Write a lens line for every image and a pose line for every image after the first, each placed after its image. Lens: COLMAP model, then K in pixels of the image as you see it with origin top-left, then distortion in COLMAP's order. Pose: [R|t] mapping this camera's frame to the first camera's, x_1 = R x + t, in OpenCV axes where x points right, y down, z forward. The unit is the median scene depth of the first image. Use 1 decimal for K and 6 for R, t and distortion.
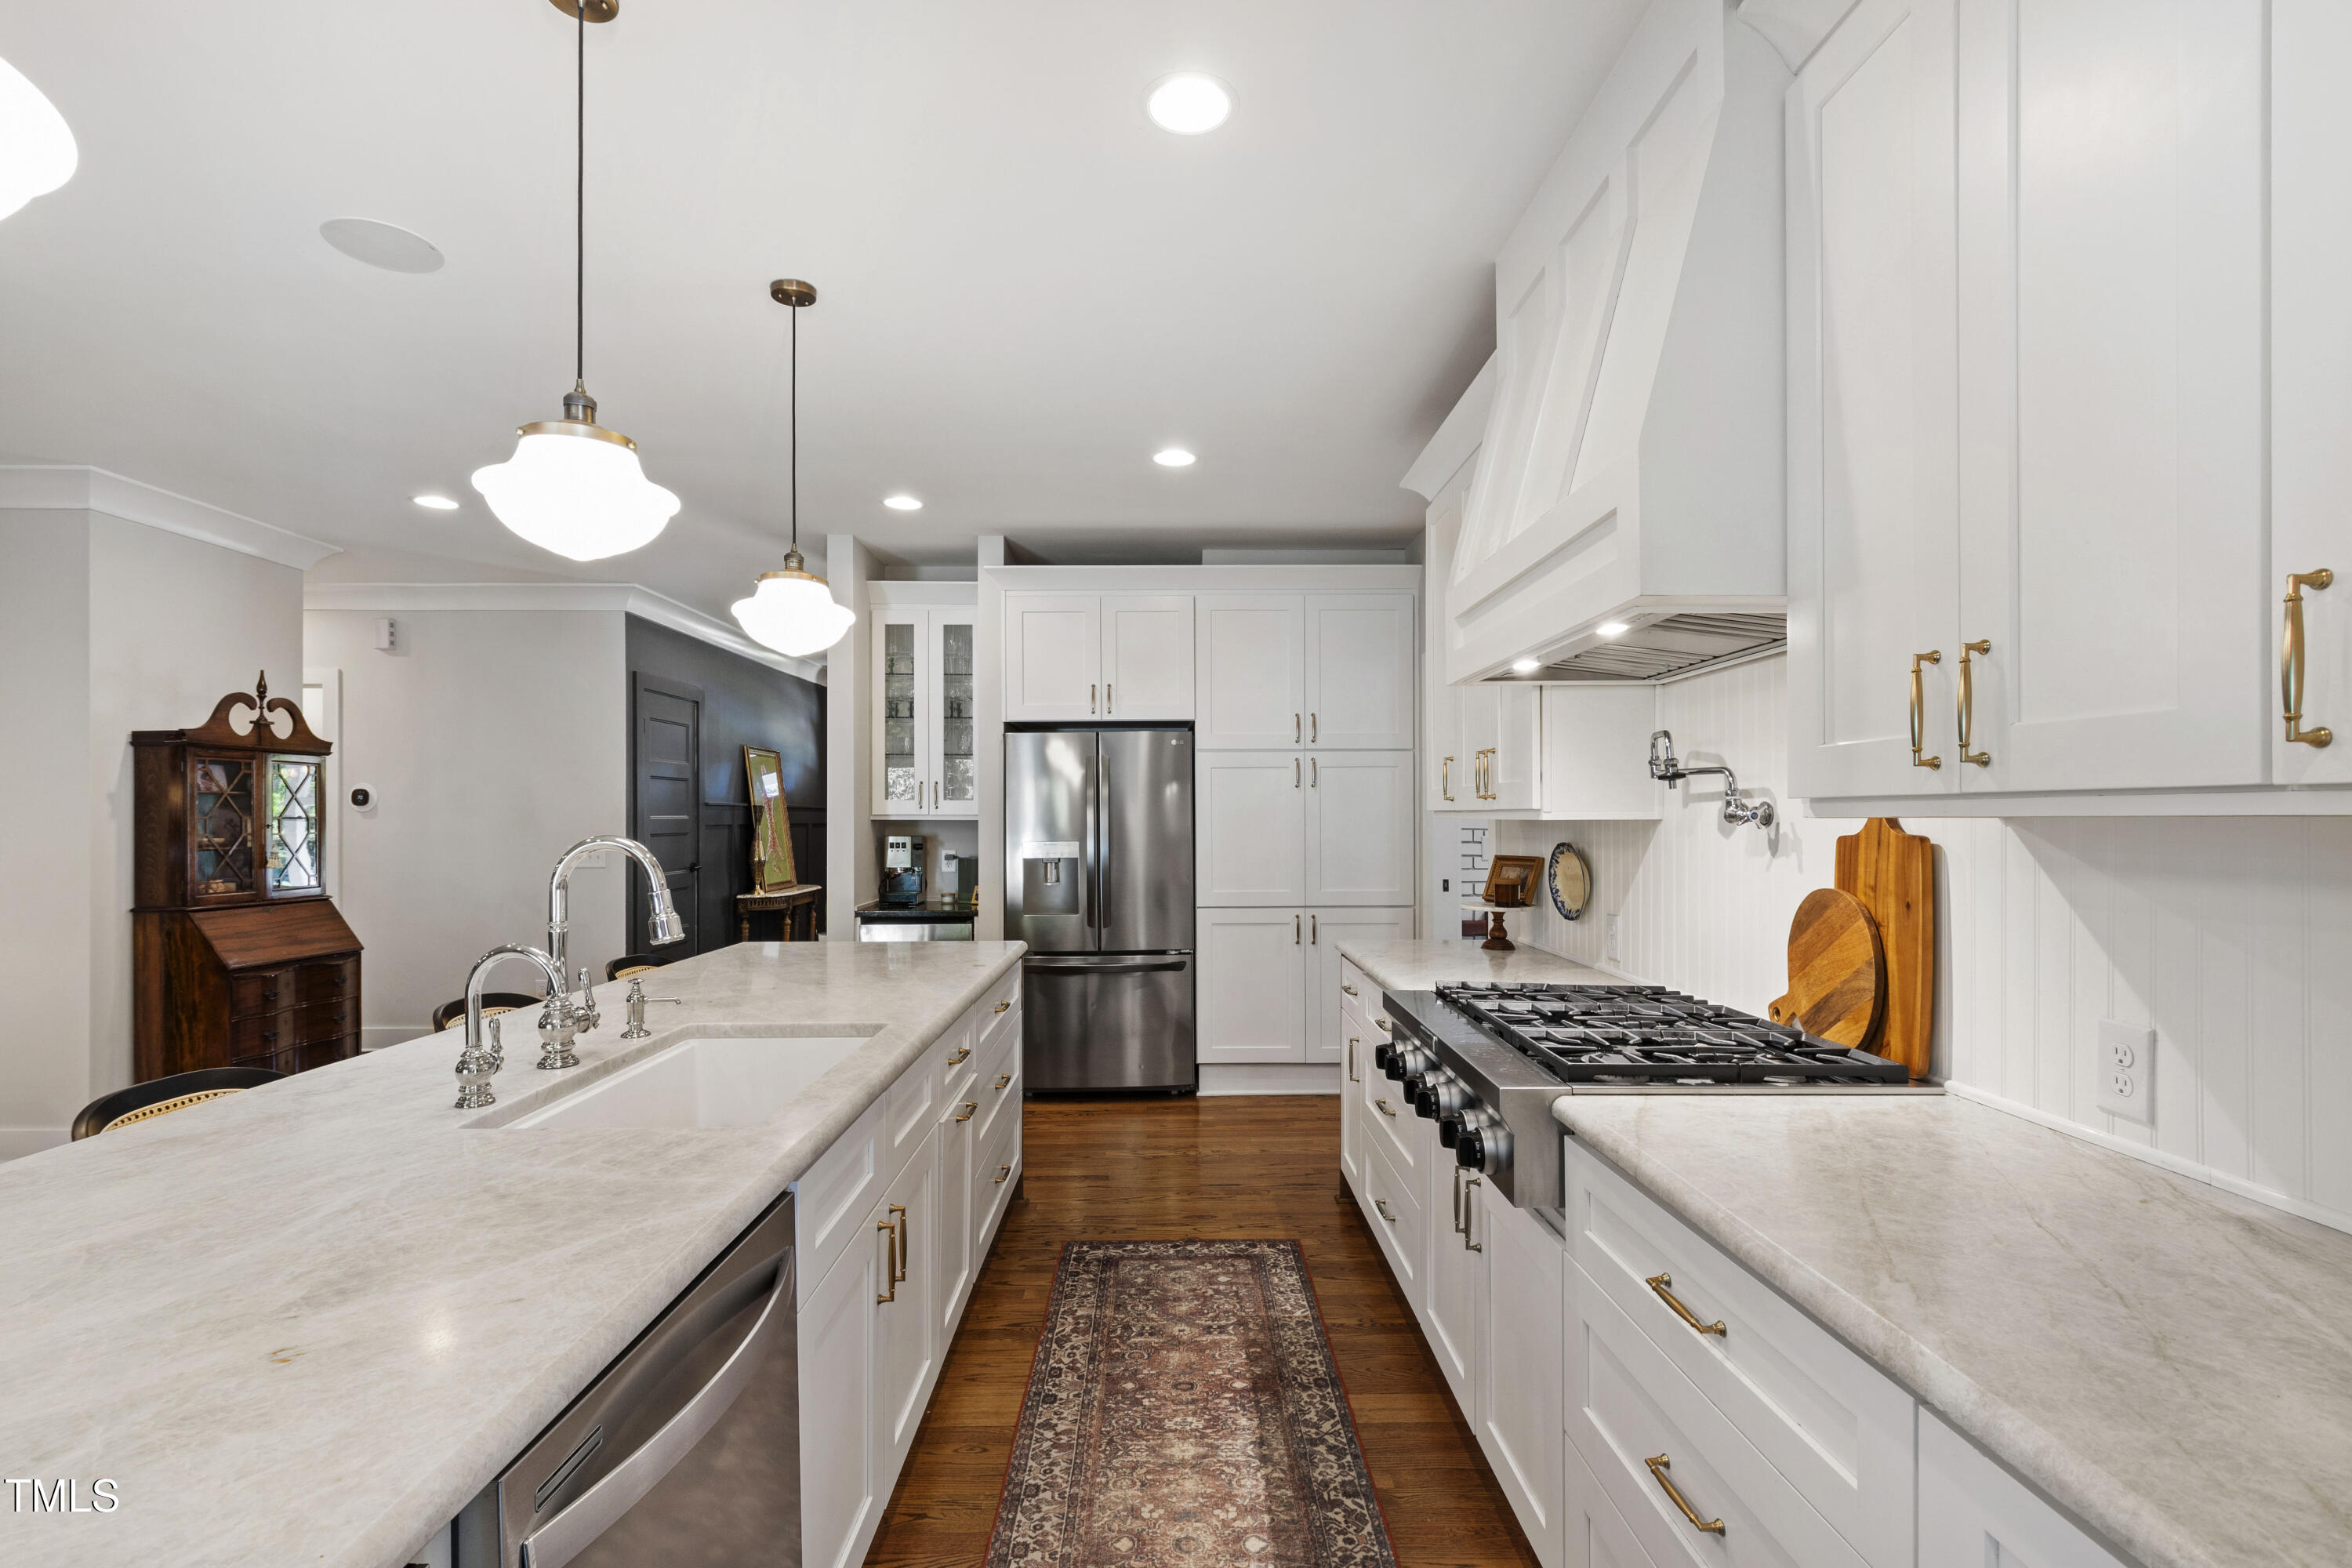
lens RADIAL K [[1051.4, 0, 1178.9], [0, 1051.4, 813.4], [0, 0, 1]] dist [-0.007556, 0.005165]
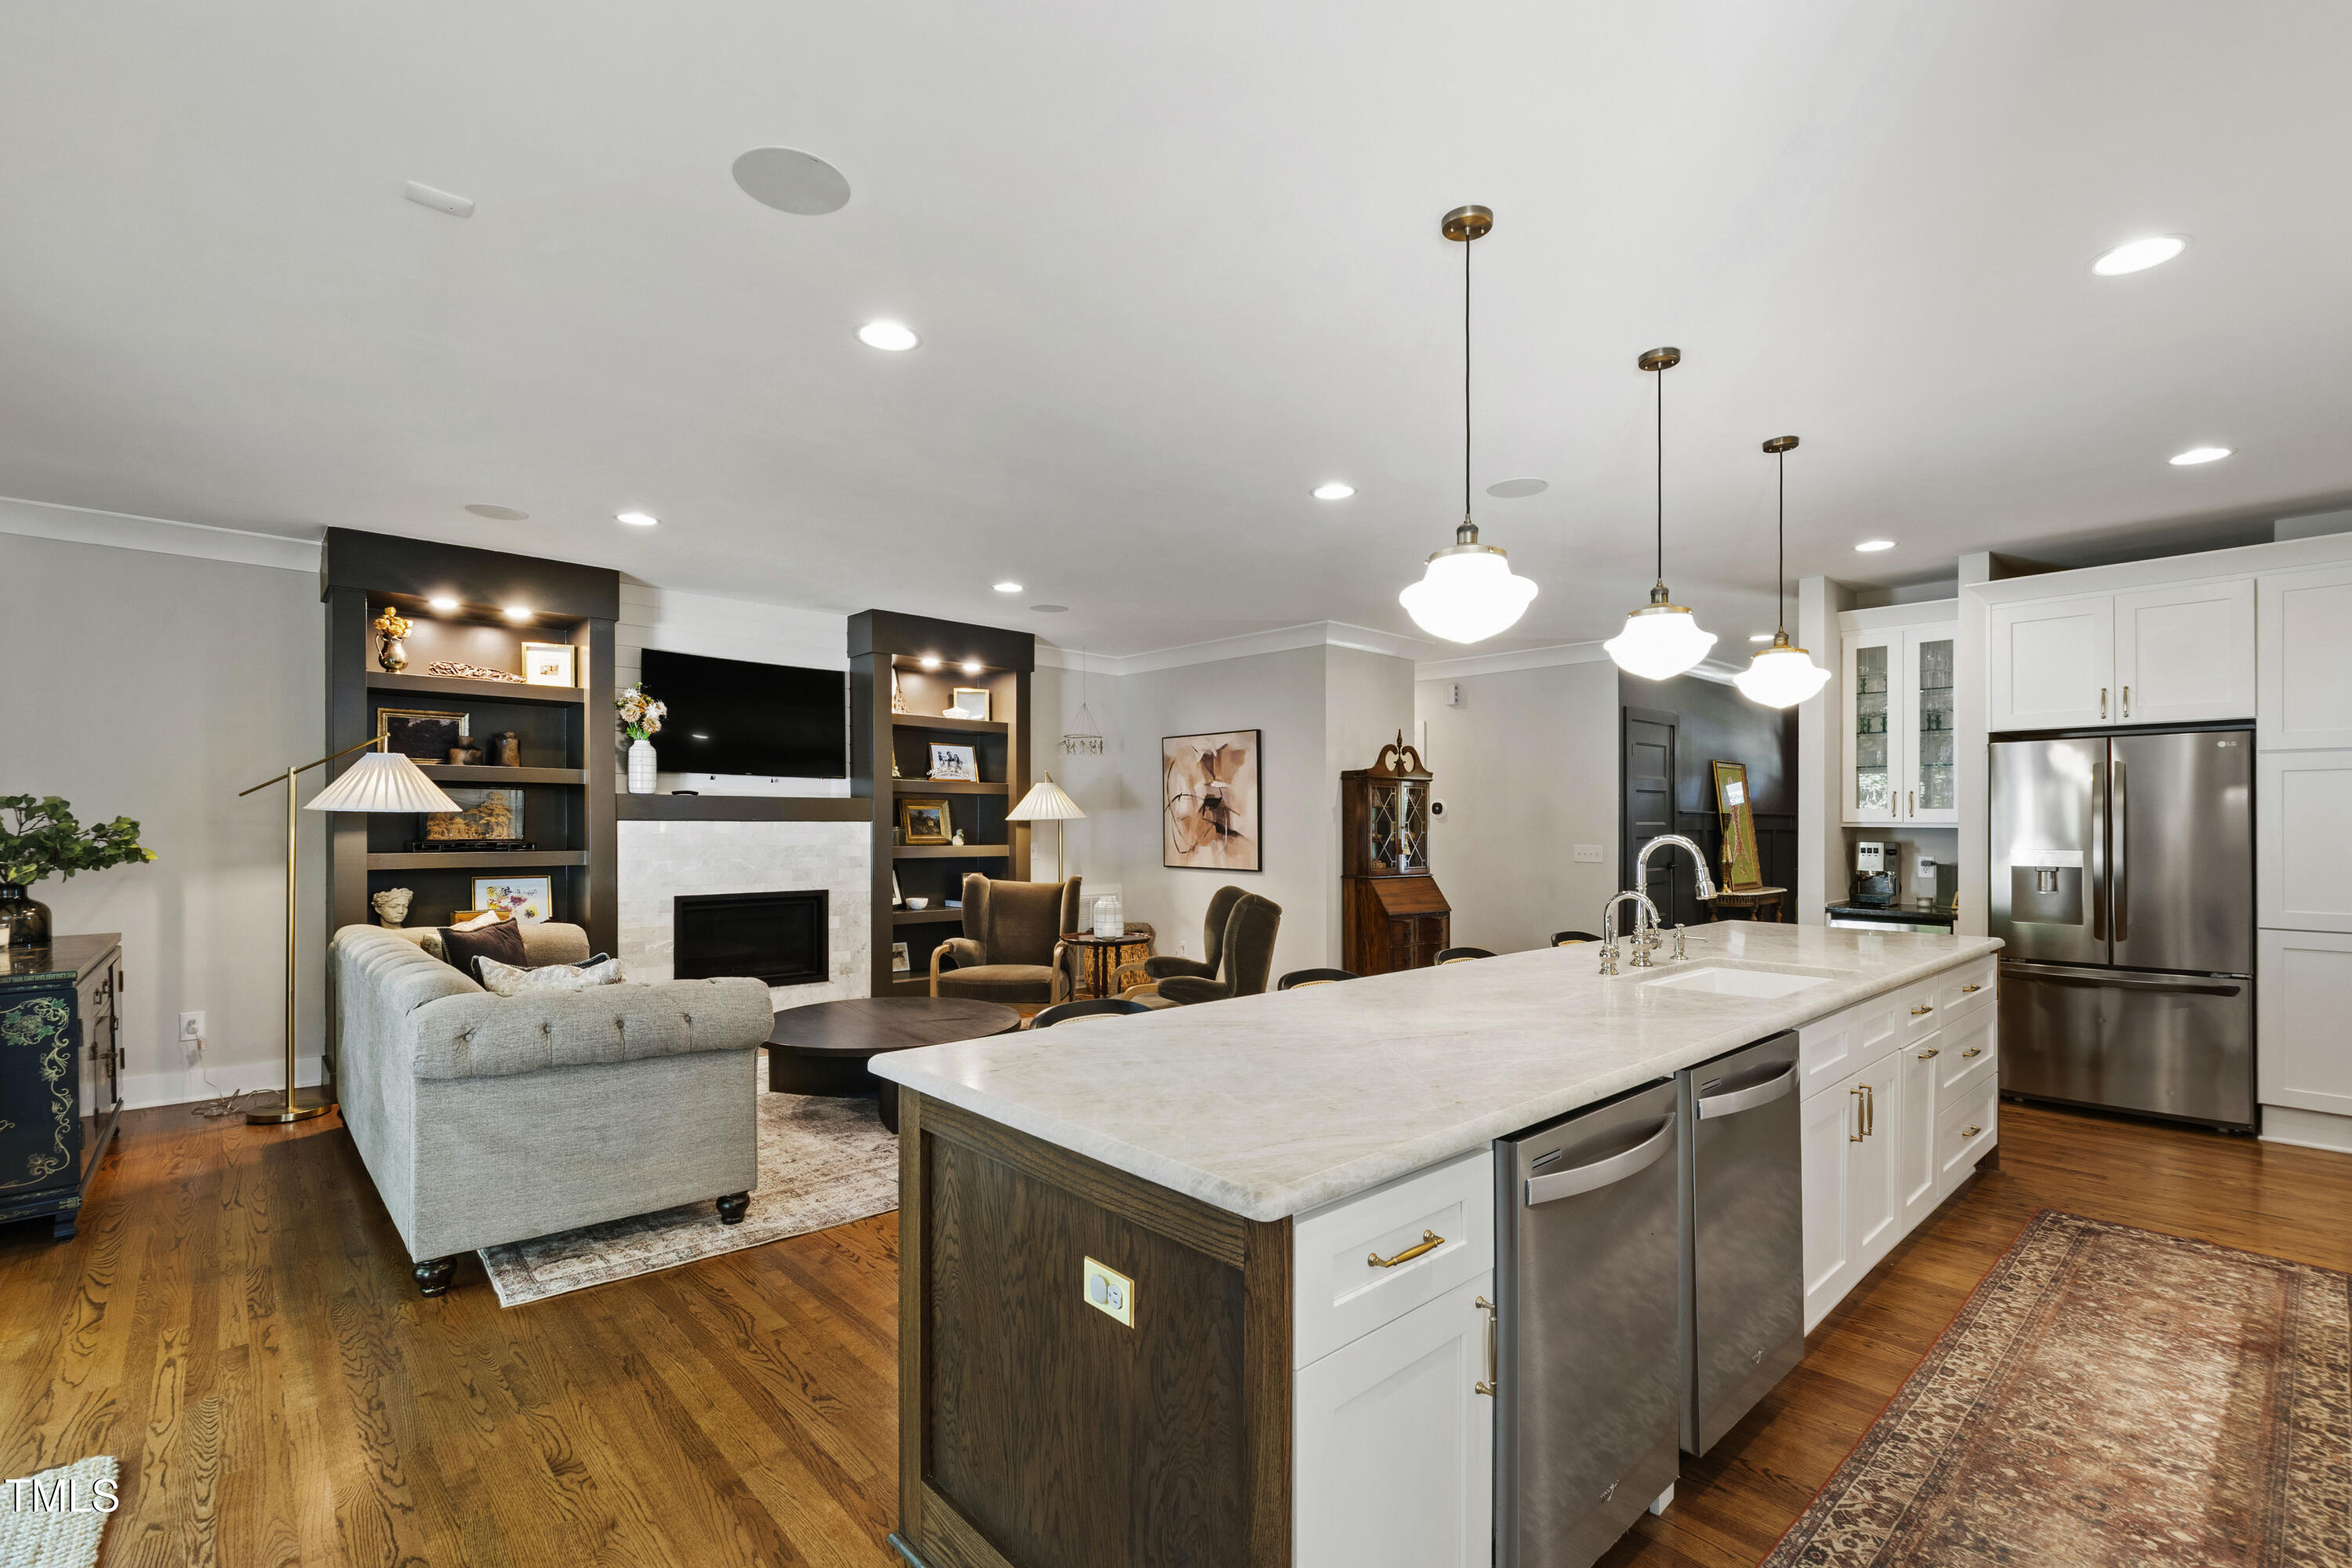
lens RADIAL K [[1051.4, 0, 1161.1], [0, 1051.4, 817.6], [0, 0, 1]] dist [-0.007556, 0.005165]
pose [[0.654487, 0.001491, -0.756072, 0.086968], [-0.002229, 0.999998, 0.000043, -0.002325], [0.756070, 0.001657, 0.654489, -0.312916]]
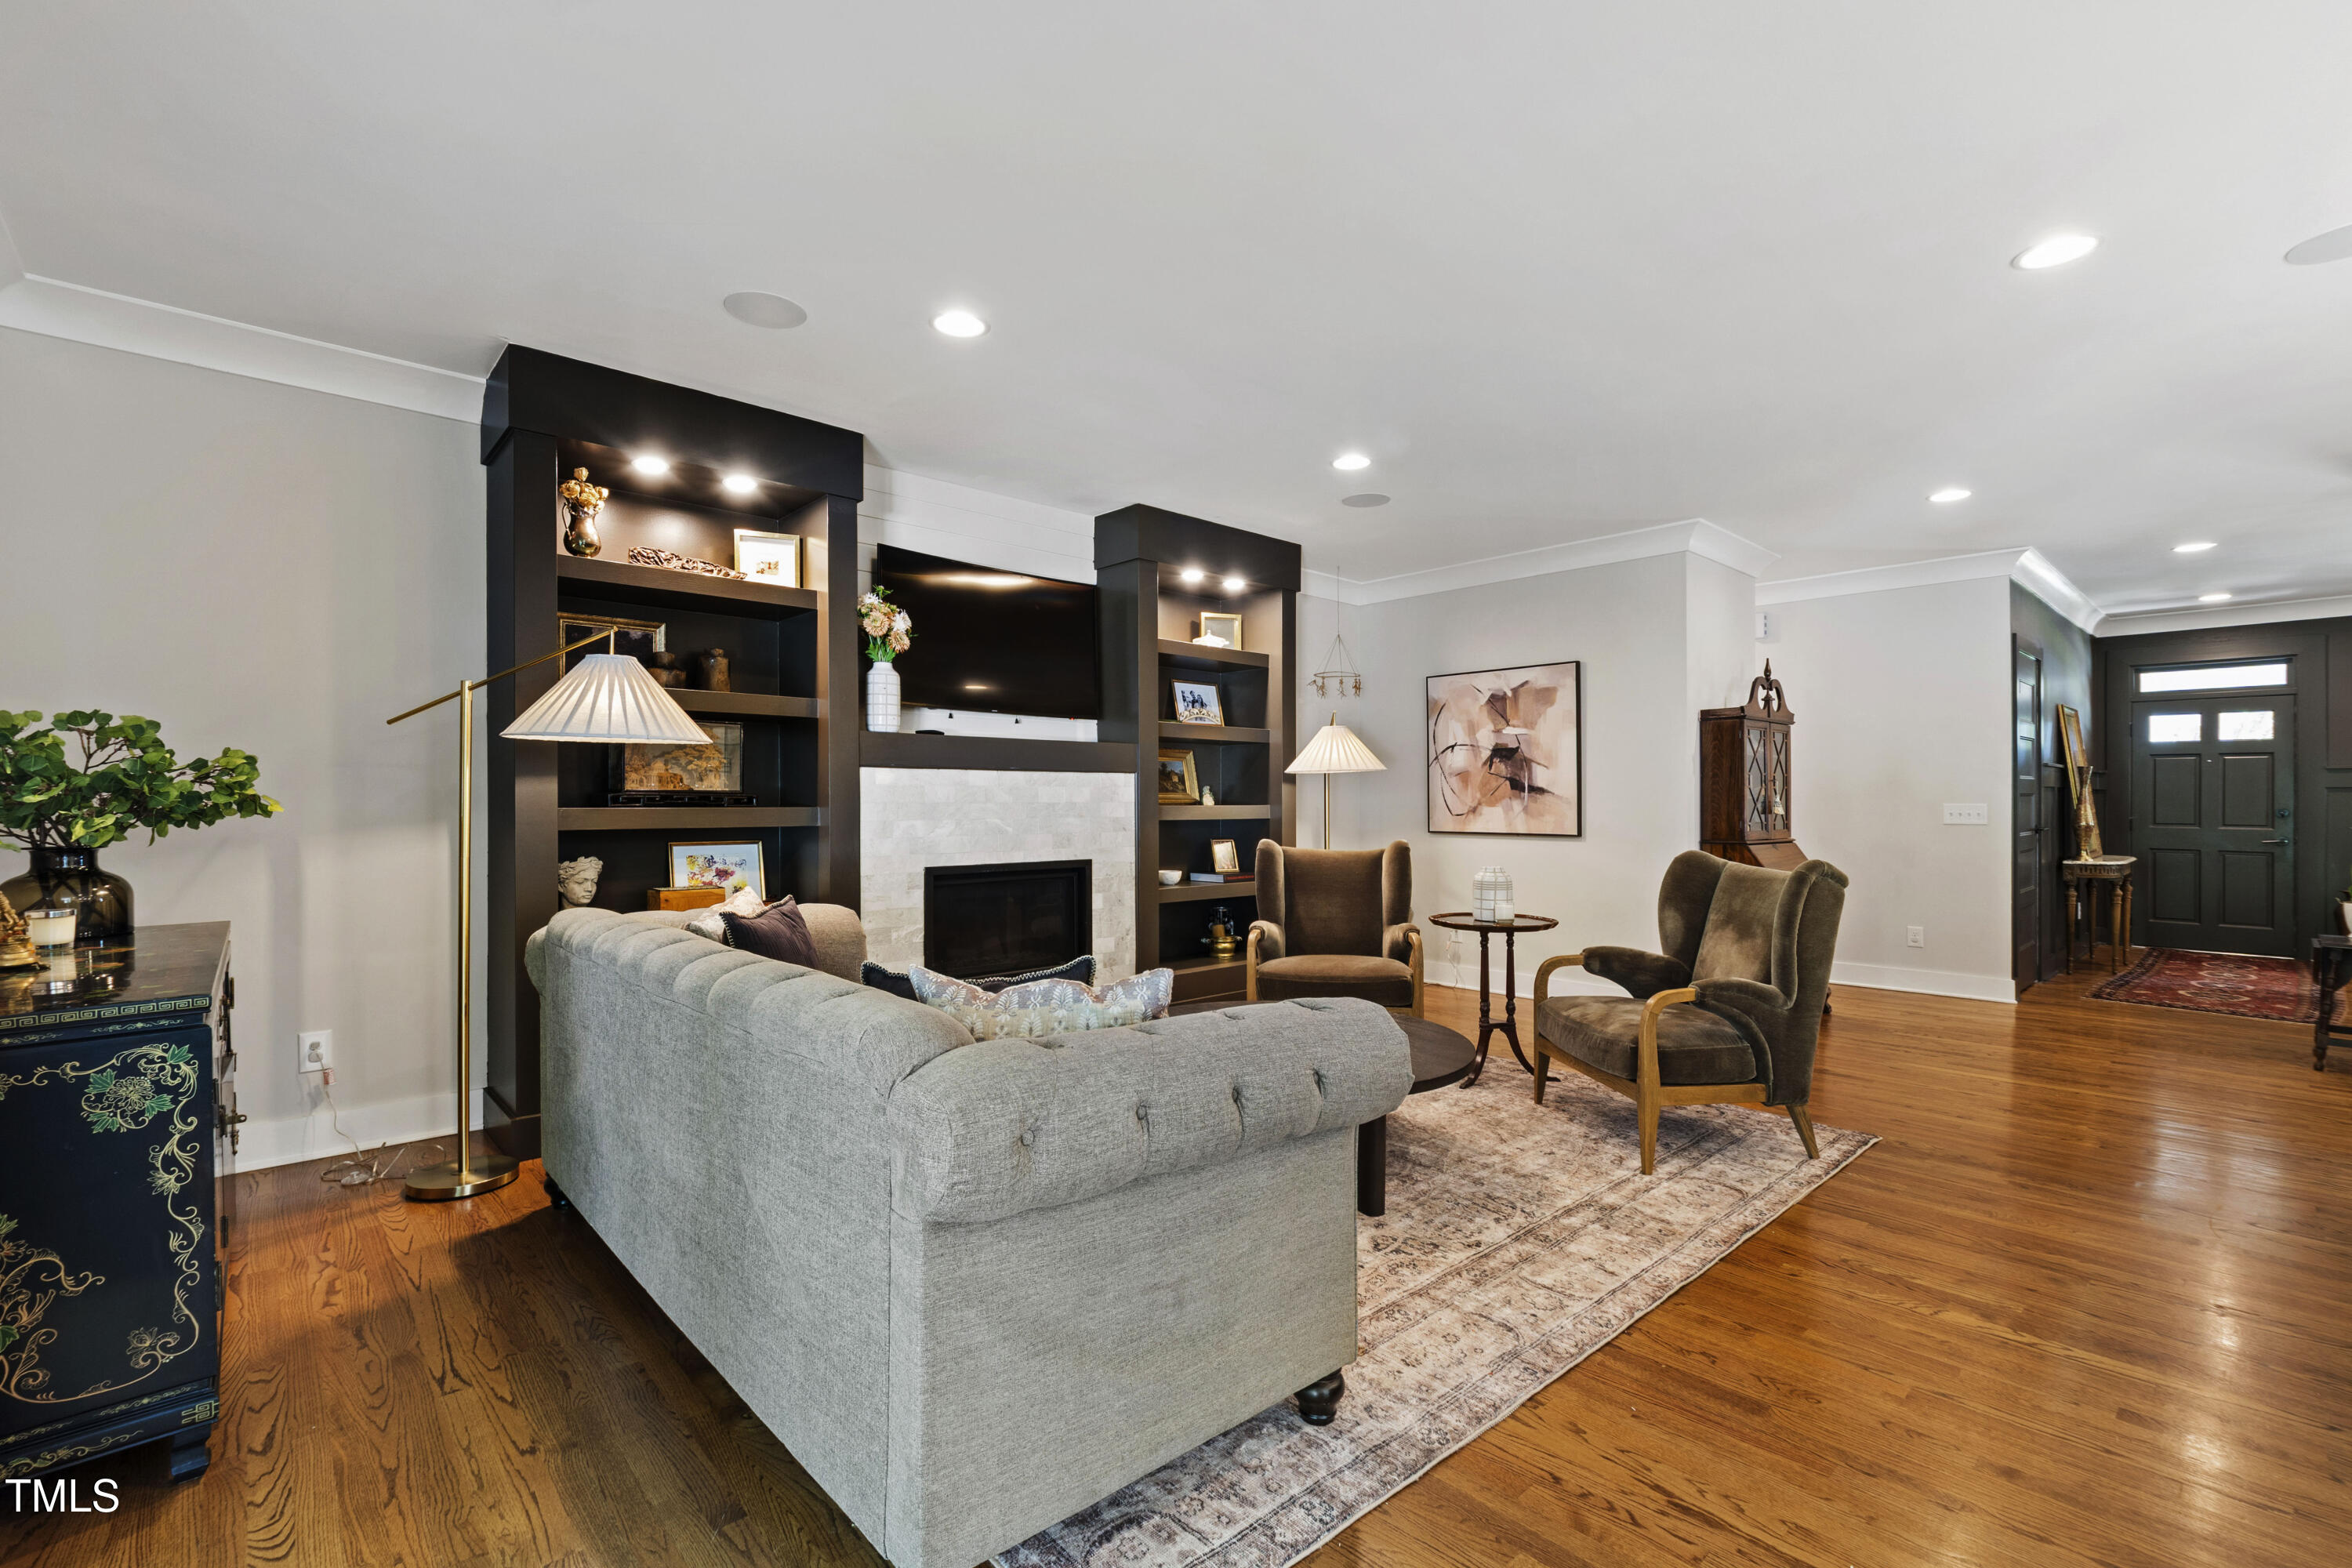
lens RADIAL K [[1051.4, 0, 1169.7], [0, 1051.4, 786.6], [0, 0, 1]] dist [-0.007556, 0.005165]
pose [[0.653947, -0.004897, -0.756524, -0.401808], [0.000332, 0.999981, -0.006187, 0.027152], [0.756540, 0.003794, 0.653937, -0.390152]]
